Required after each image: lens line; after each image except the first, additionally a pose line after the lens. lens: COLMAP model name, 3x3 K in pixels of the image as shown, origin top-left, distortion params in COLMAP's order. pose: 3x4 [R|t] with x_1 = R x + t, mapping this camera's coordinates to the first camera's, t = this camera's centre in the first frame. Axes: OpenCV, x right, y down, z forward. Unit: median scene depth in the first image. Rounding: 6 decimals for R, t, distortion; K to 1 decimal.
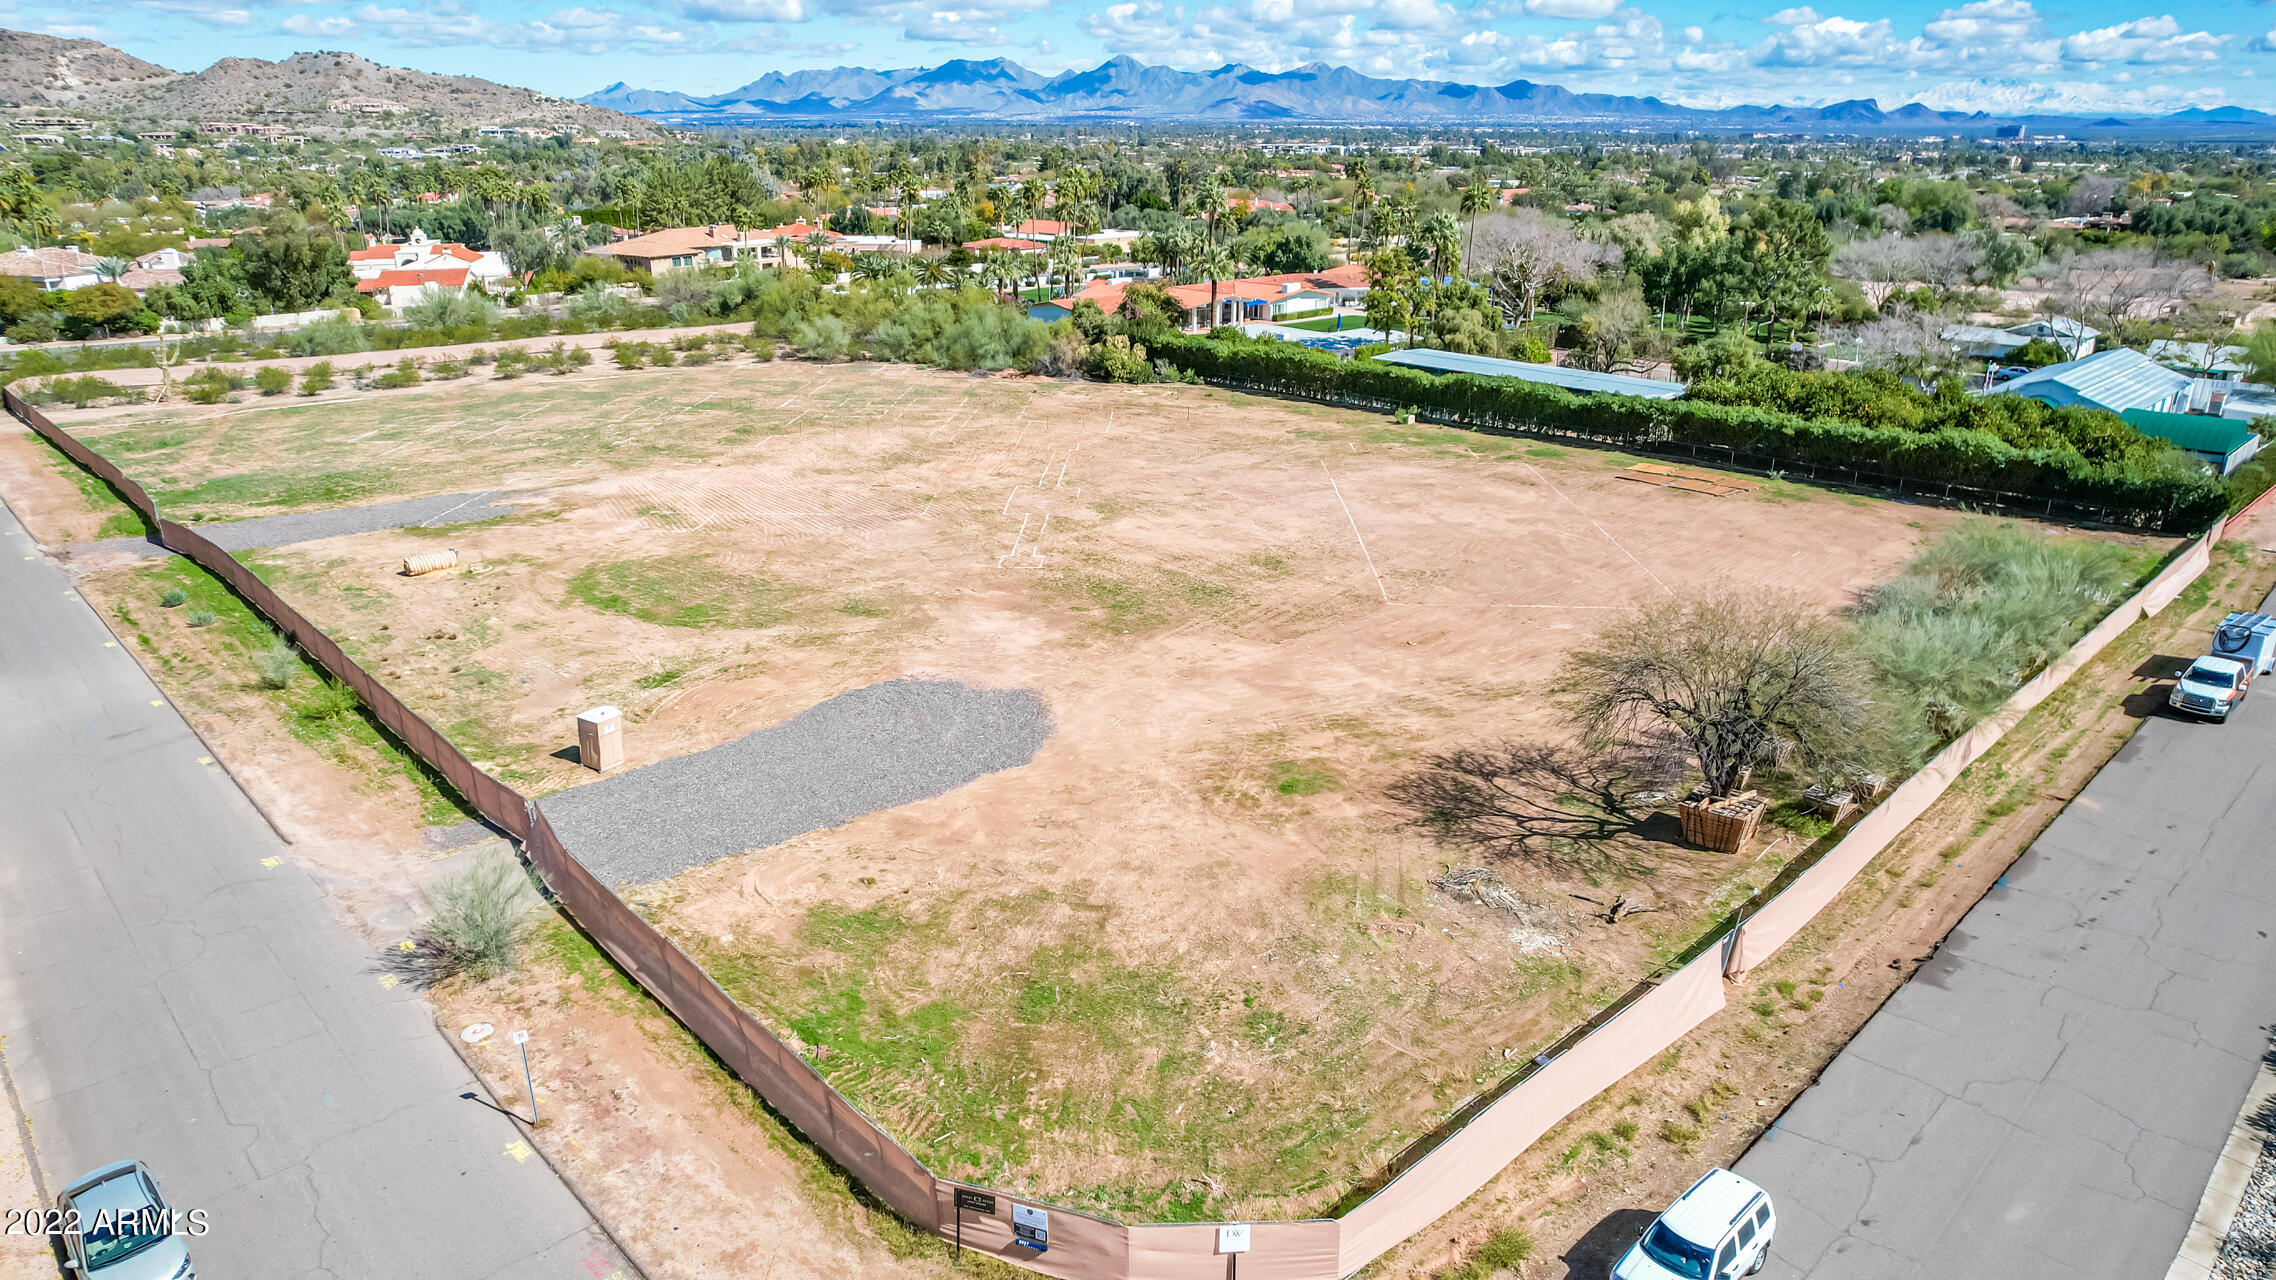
lens RADIAL K [[1450.3, 0, 1142.2], [0, 1450.3, 663.8], [0, 0, 1]] dist [-0.085992, 0.078665]
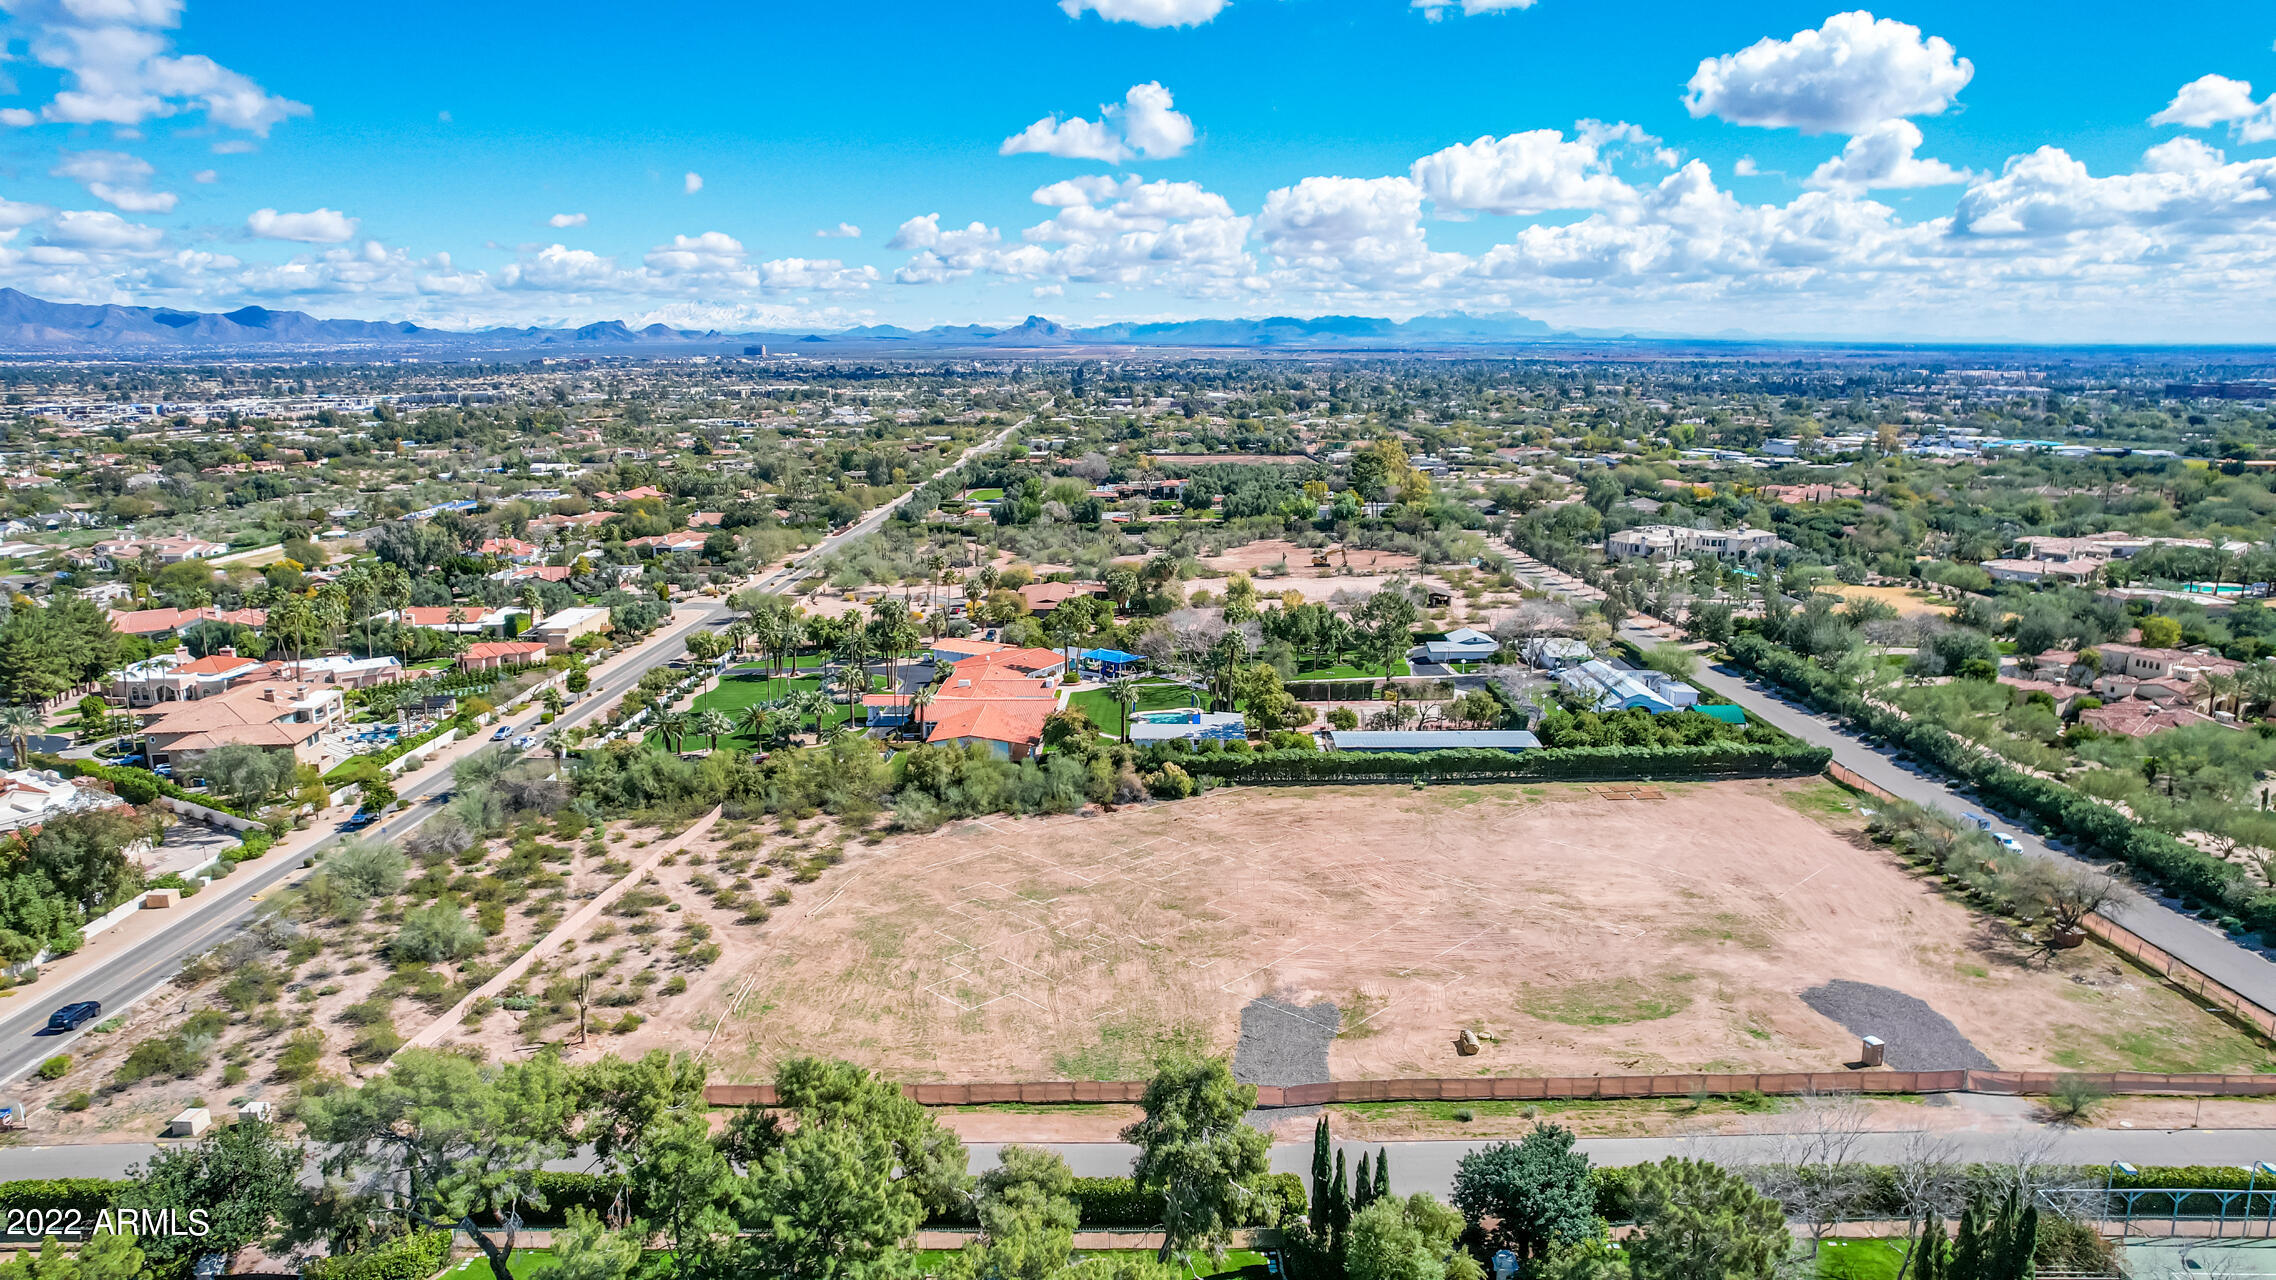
lens RADIAL K [[1450.3, 0, 1142.2], [0, 1450.3, 663.8], [0, 0, 1]] dist [-0.085992, 0.078665]
pose [[0.700922, -0.160826, 0.694869, -1.466384], [0.257177, 0.965697, -0.035909, -0.417396], [-0.665258, 0.203874, 0.718239, 0.024229]]
